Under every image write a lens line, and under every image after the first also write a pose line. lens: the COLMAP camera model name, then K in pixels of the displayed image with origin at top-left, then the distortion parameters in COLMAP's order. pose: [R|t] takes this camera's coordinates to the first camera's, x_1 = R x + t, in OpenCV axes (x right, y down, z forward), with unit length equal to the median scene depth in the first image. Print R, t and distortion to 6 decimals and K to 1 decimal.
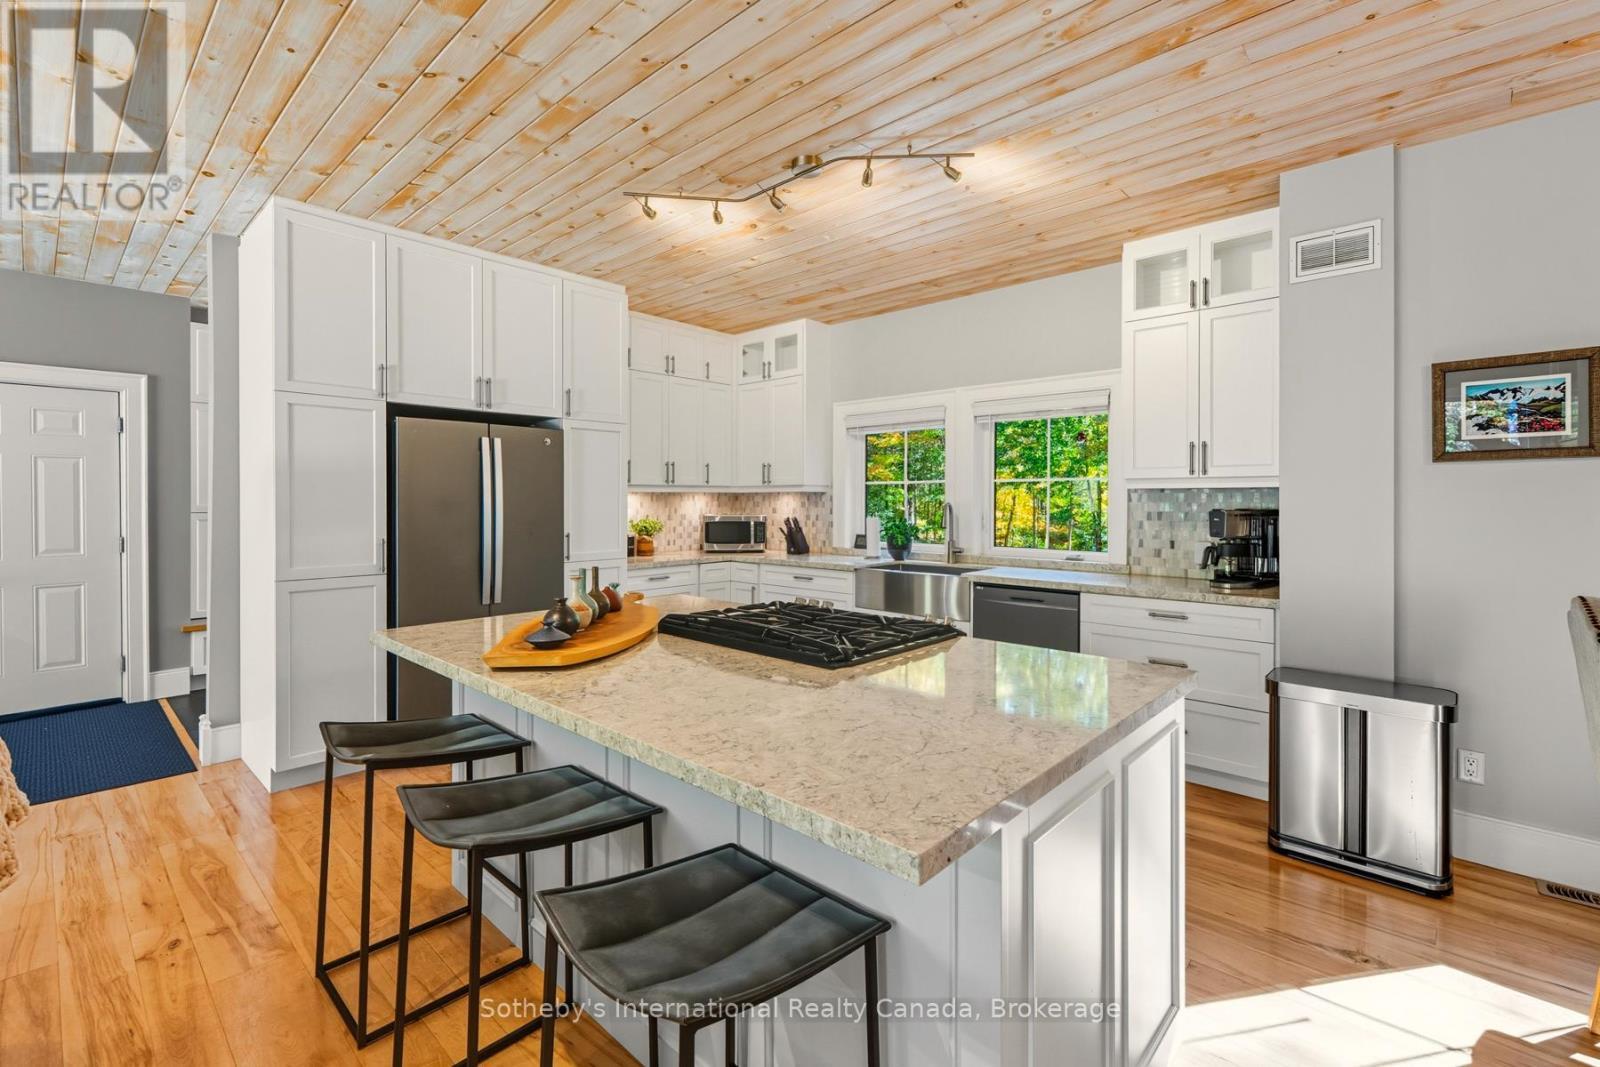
lens RADIAL K [[705.5, 0, 789.4], [0, 705.5, 503.0], [0, 0, 1]] dist [0.005248, -0.000994]
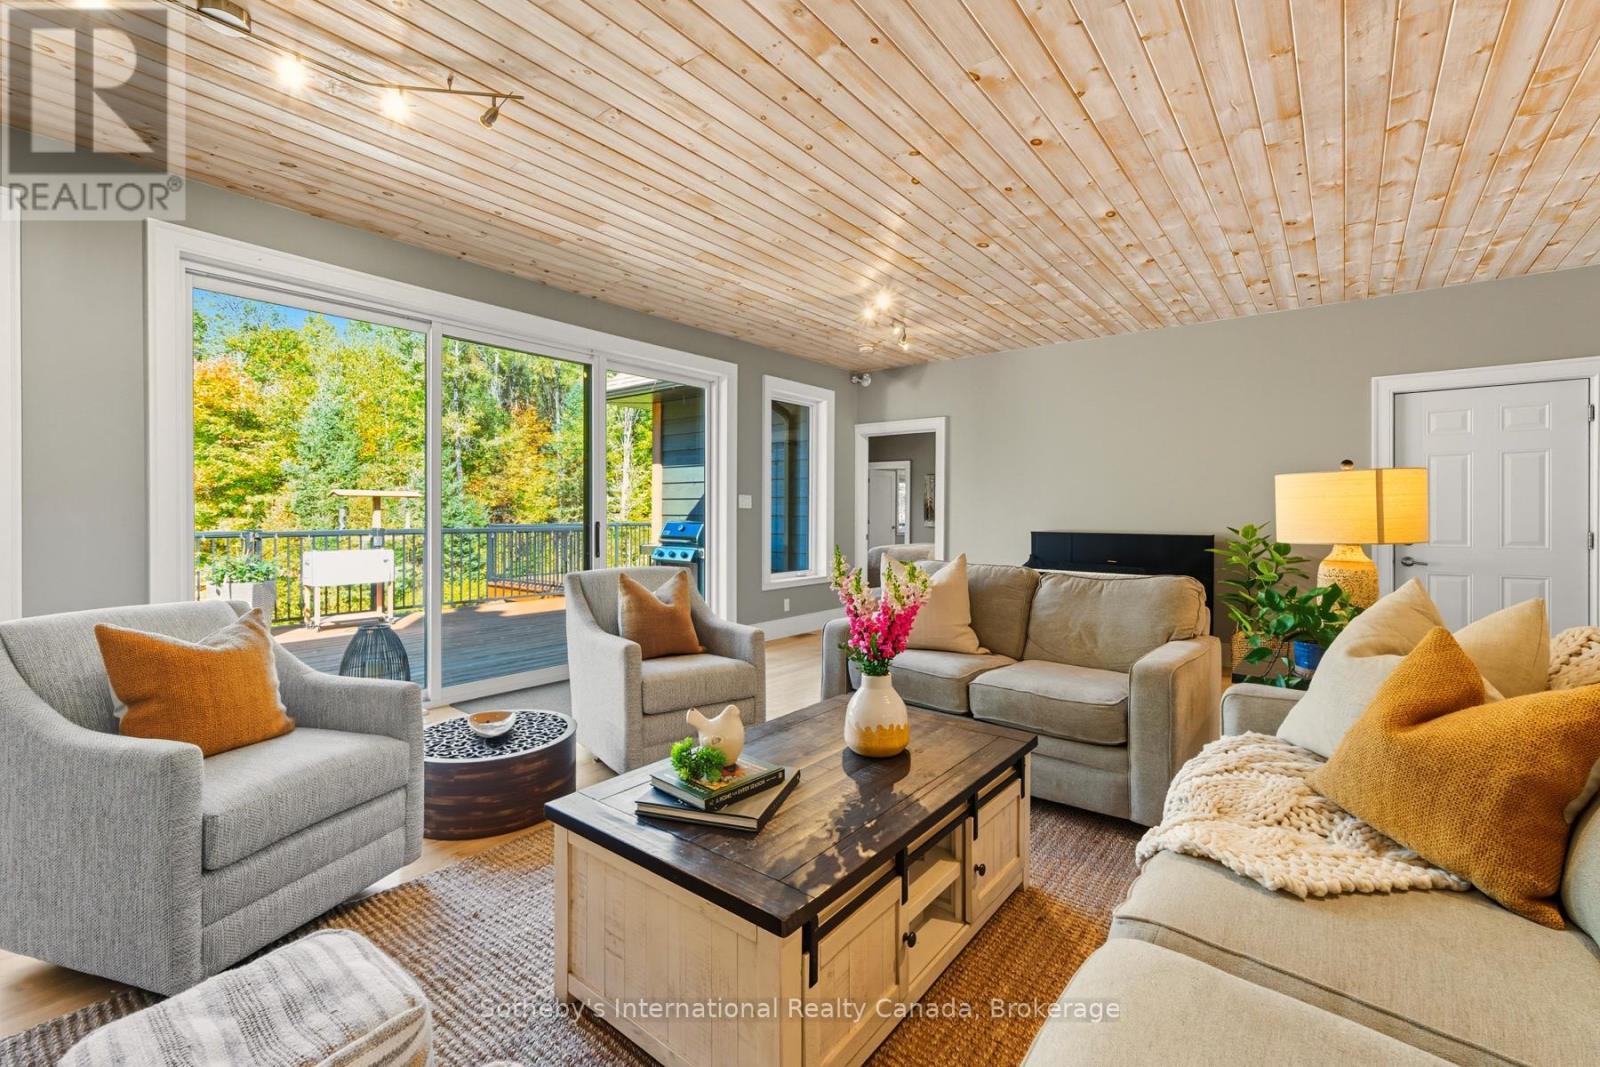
lens RADIAL K [[686.8, 0, 810.3], [0, 686.8, 517.9], [0, 0, 1]] dist [0.006648, 0.000123]
pose [[0.088531, 0.005252, -0.996060, -0.160017], [-0.007864, 0.999959, 0.004574, 0.042530], [0.996042, 0.007428, 0.088569, -0.144112]]
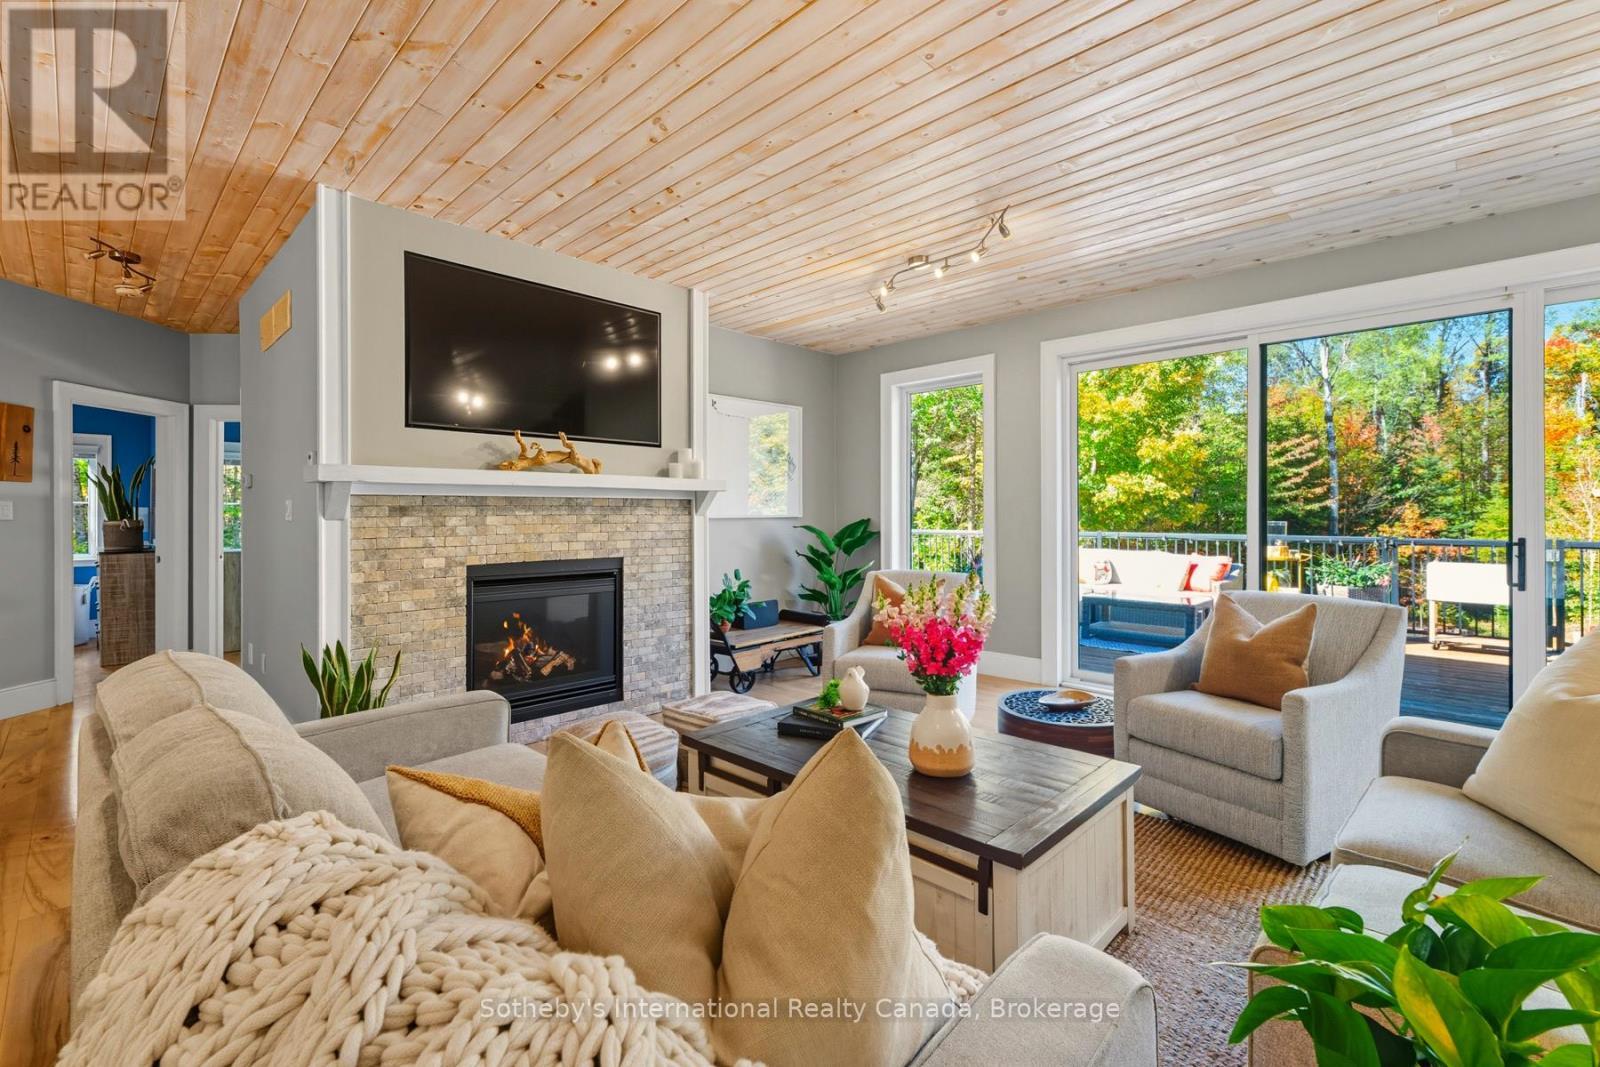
lens RADIAL K [[705.5, 0, 797.2], [0, 705.5, 521.2], [0, 0, 1]] dist [0.005248, -0.000994]
pose [[-0.999811, 0.000421, 0.019461, -0.634122], [0.000681, 0.999911, 0.013353, 0.023874], [-0.019453, 0.013364, -0.999721, 0.577056]]
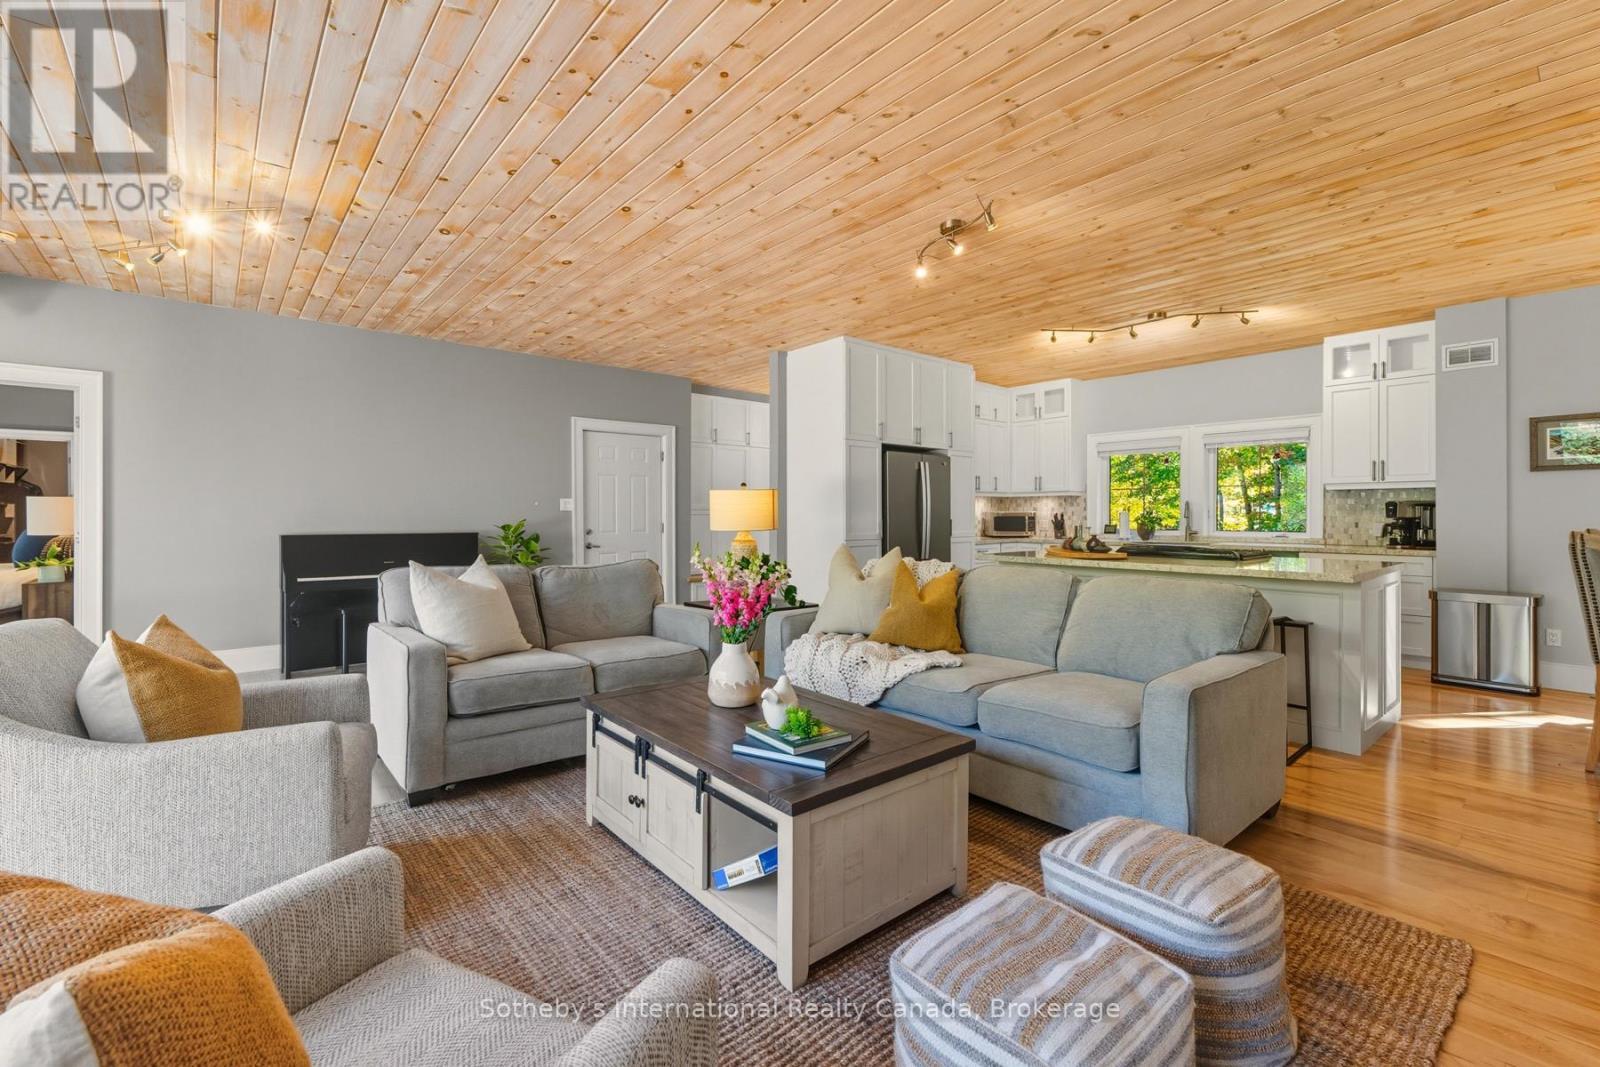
lens RADIAL K [[705.5, 0, 779.1], [0, 705.5, 515.1], [0, 0, 1]] dist [0.005248, -0.000994]
pose [[0.993435, -0.002256, -0.114376, -0.620348], [0.001874, 0.999992, -0.003443, 0.043891], [0.114383, 0.003206, 0.993432, -0.797361]]
